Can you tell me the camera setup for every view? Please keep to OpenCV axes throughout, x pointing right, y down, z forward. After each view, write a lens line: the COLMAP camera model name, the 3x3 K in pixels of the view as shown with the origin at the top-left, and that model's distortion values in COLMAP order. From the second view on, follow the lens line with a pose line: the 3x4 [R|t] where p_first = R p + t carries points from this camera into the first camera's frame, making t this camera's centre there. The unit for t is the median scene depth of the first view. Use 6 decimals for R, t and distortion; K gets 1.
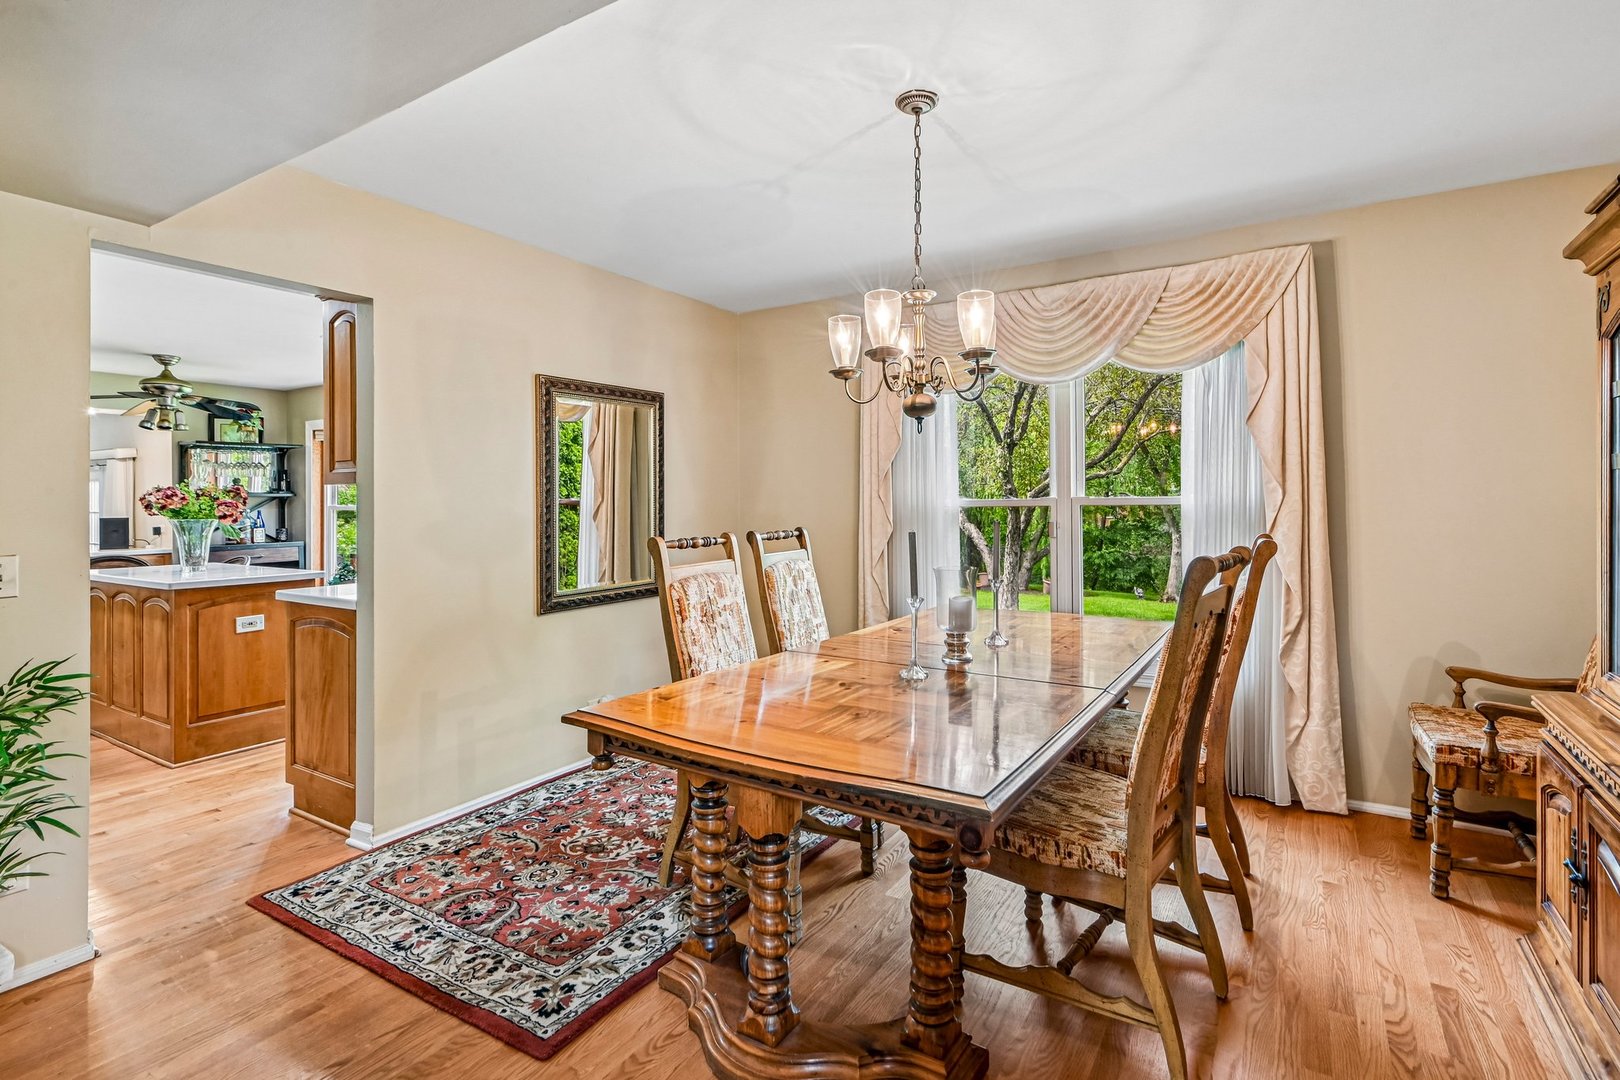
lens RADIAL K [[754.4, 0, 862.5], [0, 754.4, 502.3], [0, 0, 1]] dist [-0.014120, -0.000926]
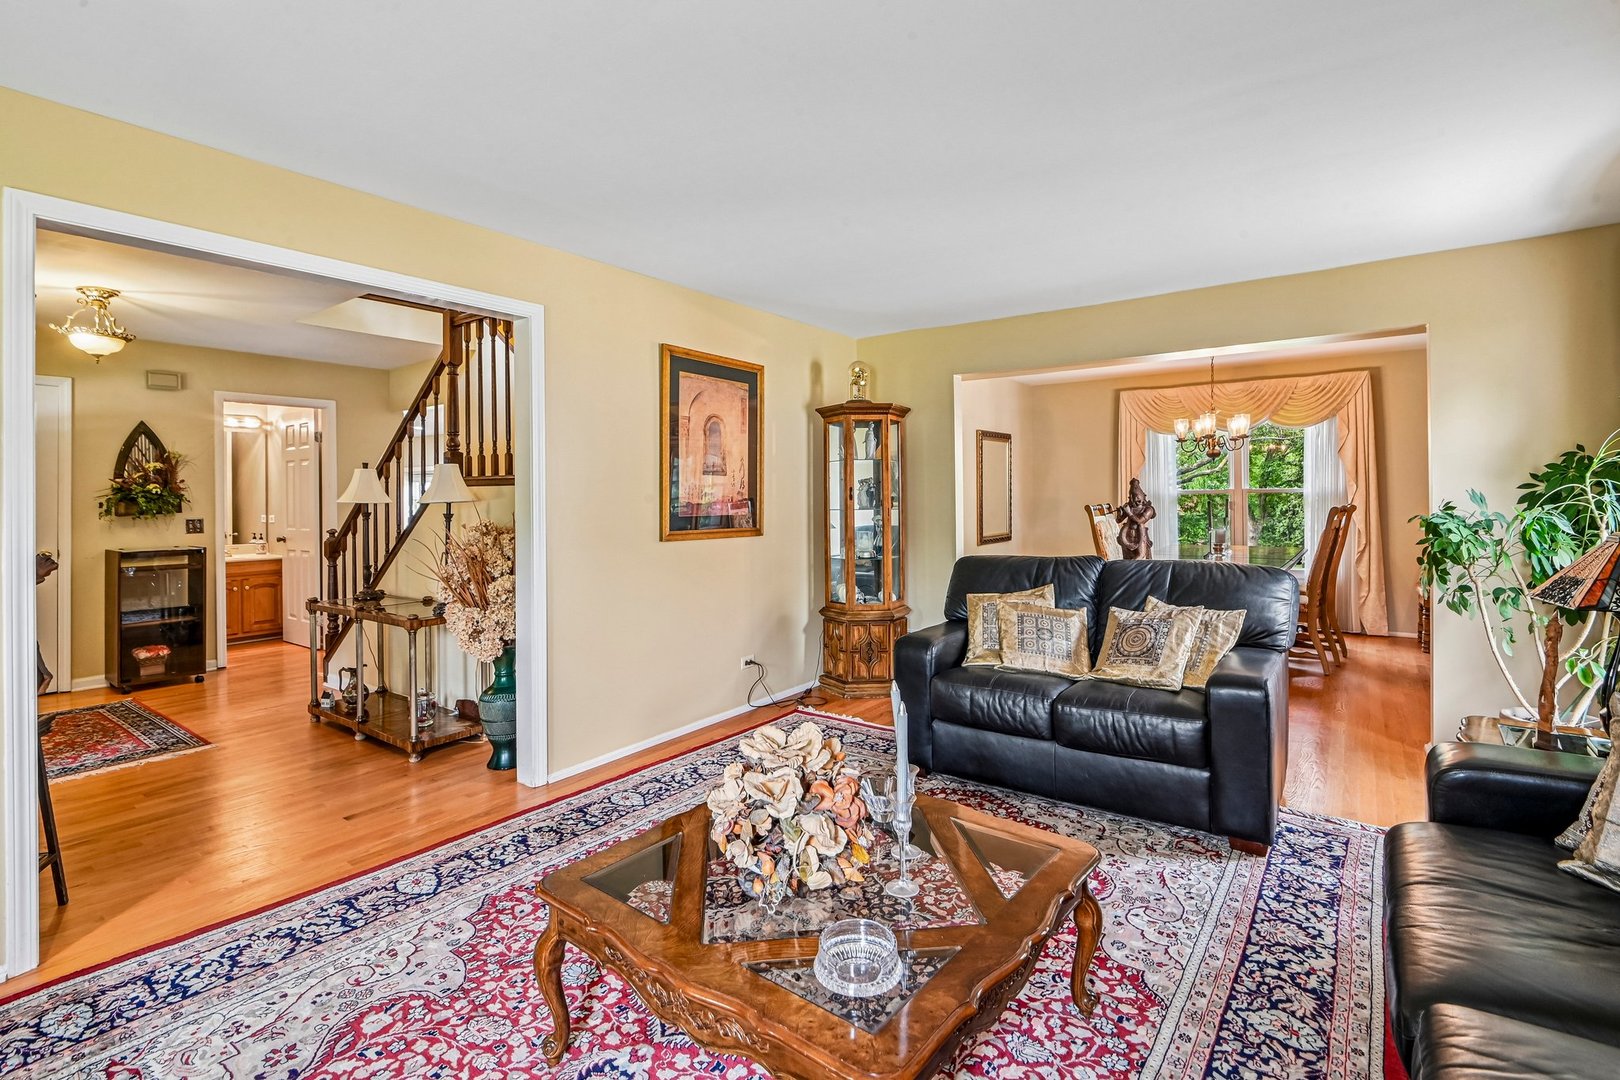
lens RADIAL K [[754.4, 0, 843.1], [0, 754.4, 492.0], [0, 0, 1]] dist [-0.014120, -0.000926]
pose [[0.996866, -0.004832, -0.078966, -0.720736], [0.004786, 0.999988, -0.000772, -0.001135], [0.078968, 0.000392, 0.996877, -1.229500]]
